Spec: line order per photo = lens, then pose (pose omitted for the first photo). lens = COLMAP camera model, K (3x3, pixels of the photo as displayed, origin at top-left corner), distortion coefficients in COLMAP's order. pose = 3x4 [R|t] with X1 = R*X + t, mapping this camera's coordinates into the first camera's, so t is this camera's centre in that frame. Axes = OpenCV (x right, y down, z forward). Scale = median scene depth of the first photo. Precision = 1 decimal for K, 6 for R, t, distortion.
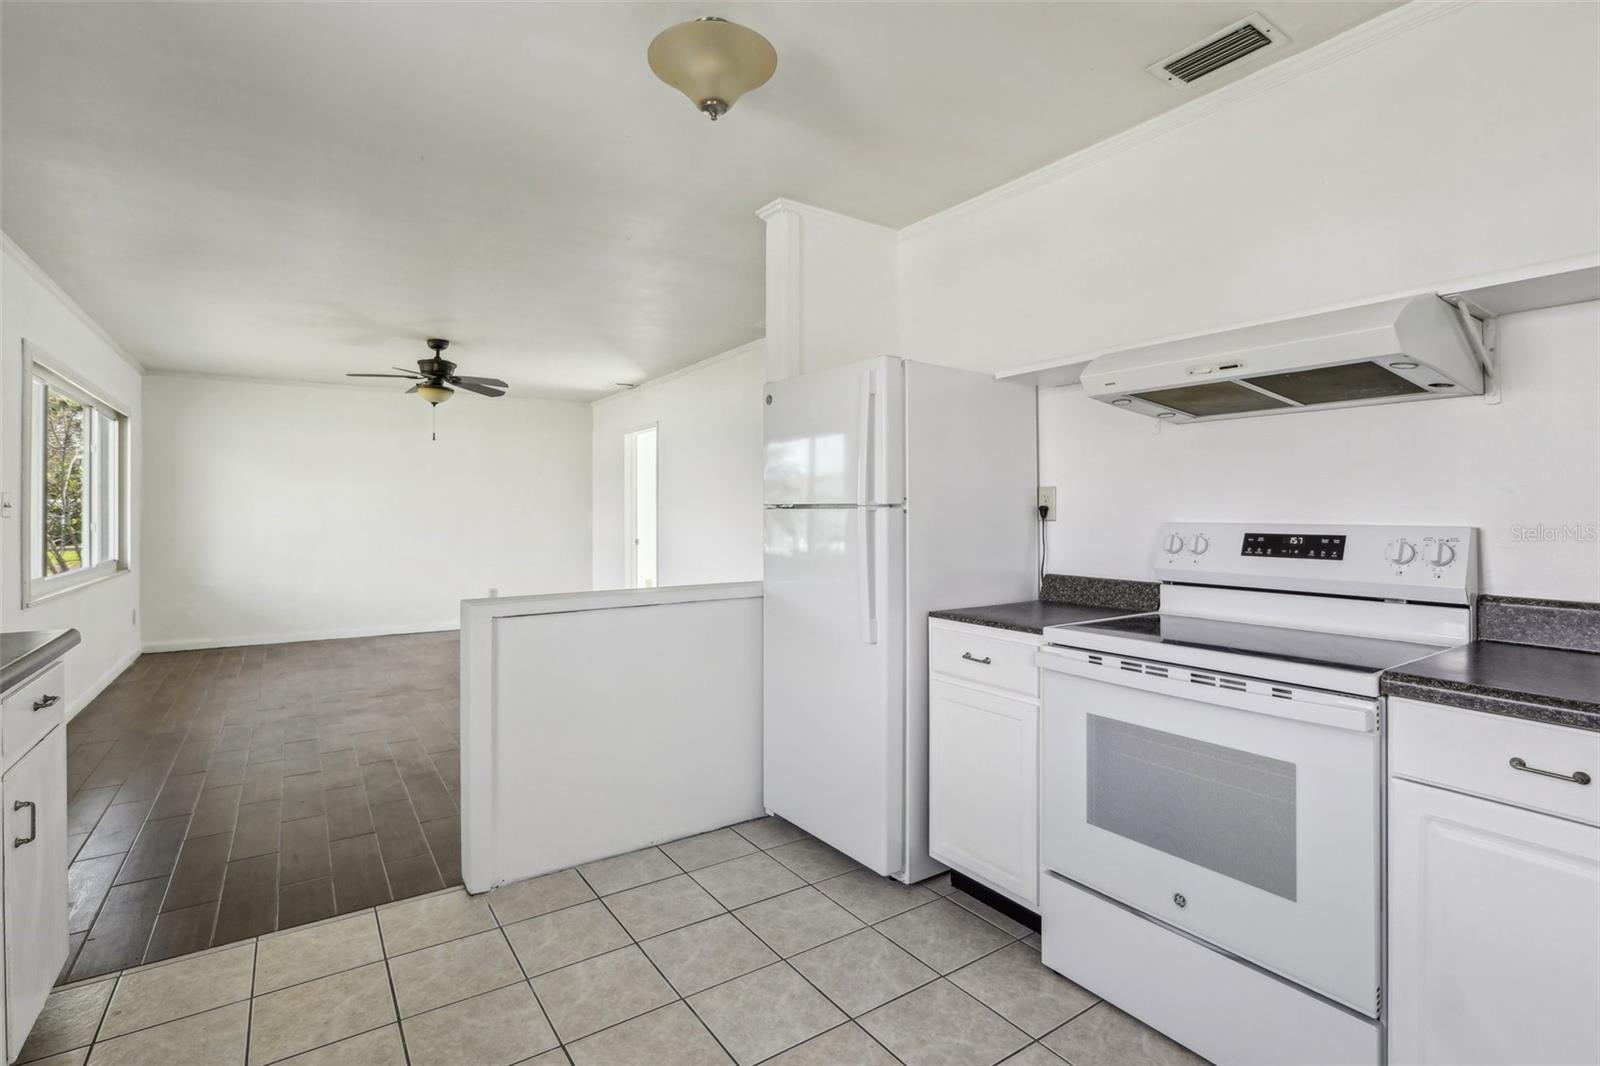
lens RADIAL K [[758.3, 0, 804.7], [0, 758.3, 512.2], [0, 0, 1]] dist [-0.044440, 0.018367]
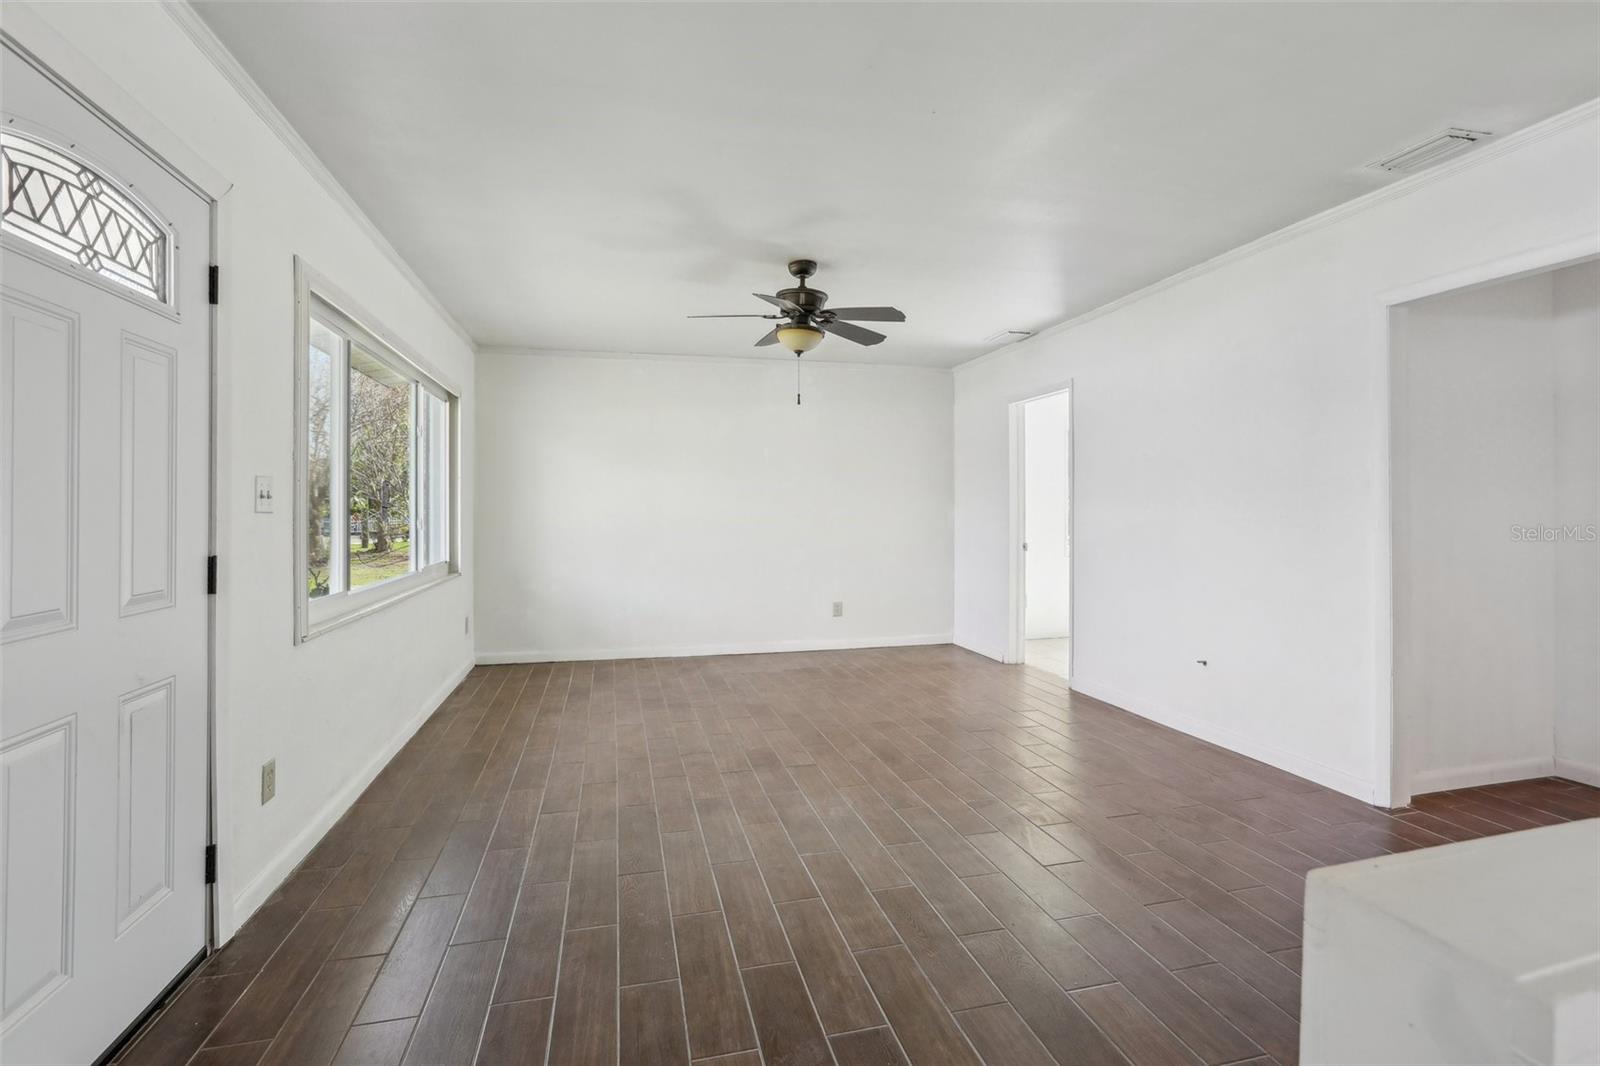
lens RADIAL K [[758.3, 0, 804.7], [0, 758.3, 512.2], [0, 0, 1]] dist [-0.044440, 0.018367]
pose [[0.936773, 0.002413, -0.349931, -0.232578], [-0.000764, 0.999988, 0.004851, 0.001635], [0.349938, -0.004277, 0.936763, 0.326490]]
